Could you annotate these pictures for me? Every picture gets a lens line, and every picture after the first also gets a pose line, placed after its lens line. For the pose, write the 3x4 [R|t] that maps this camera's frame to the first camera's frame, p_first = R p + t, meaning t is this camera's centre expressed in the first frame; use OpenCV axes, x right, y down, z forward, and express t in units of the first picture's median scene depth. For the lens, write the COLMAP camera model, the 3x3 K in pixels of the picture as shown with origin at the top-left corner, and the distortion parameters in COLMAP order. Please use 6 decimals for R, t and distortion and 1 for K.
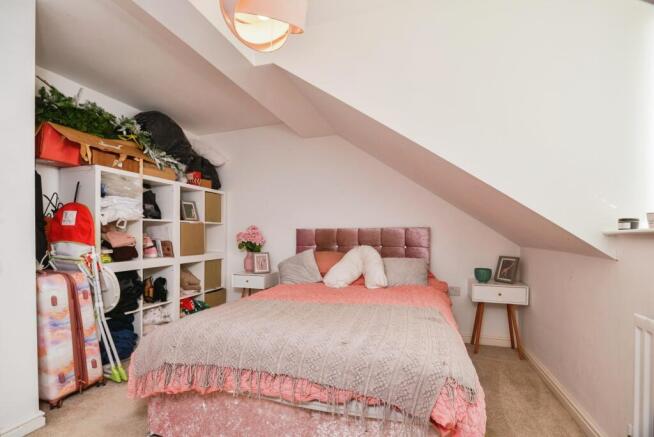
lens RADIAL K [[296.2, 0, 329.2], [0, 296.2, 231.9], [0, 0, 1]] dist [-0.012241, -0.000278]
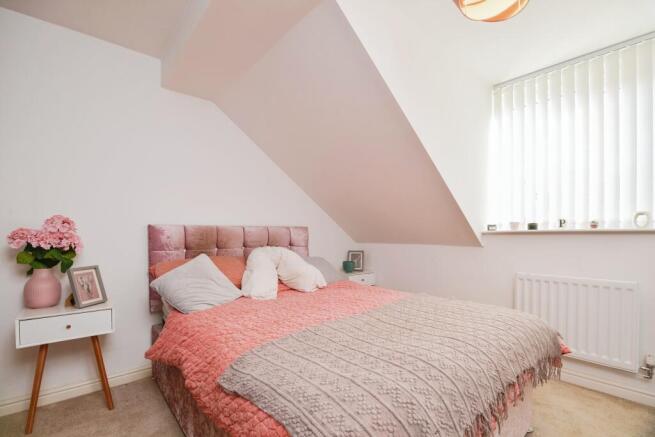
lens RADIAL K [[286.8, 0, 328.7], [0, 286.8, 234.7], [0, 0, 1]] dist [-0.015218, -0.000369]
pose [[0.517202, 0.000049, 0.855864, -0.472767], [-0.005505, 0.999979, 0.003270, 0.007755], [-0.855846, -0.006403, 0.517191, 0.391636]]
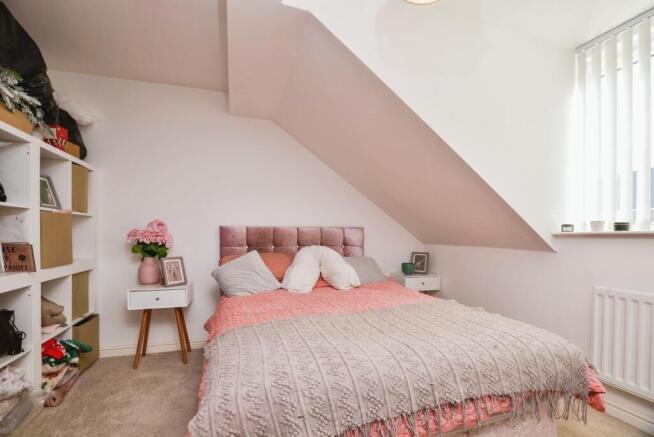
lens RADIAL K [[288.9, 0, 329.2], [0, 288.9, 236.1], [0, 0, 1]] dist [-0.017608, -0.000371]
pose [[0.808471, 0.002138, 0.588532, -0.360206], [-0.011654, 0.999856, 0.012376, 0.004406], [-0.588420, -0.016864, 0.808379, 0.217245]]
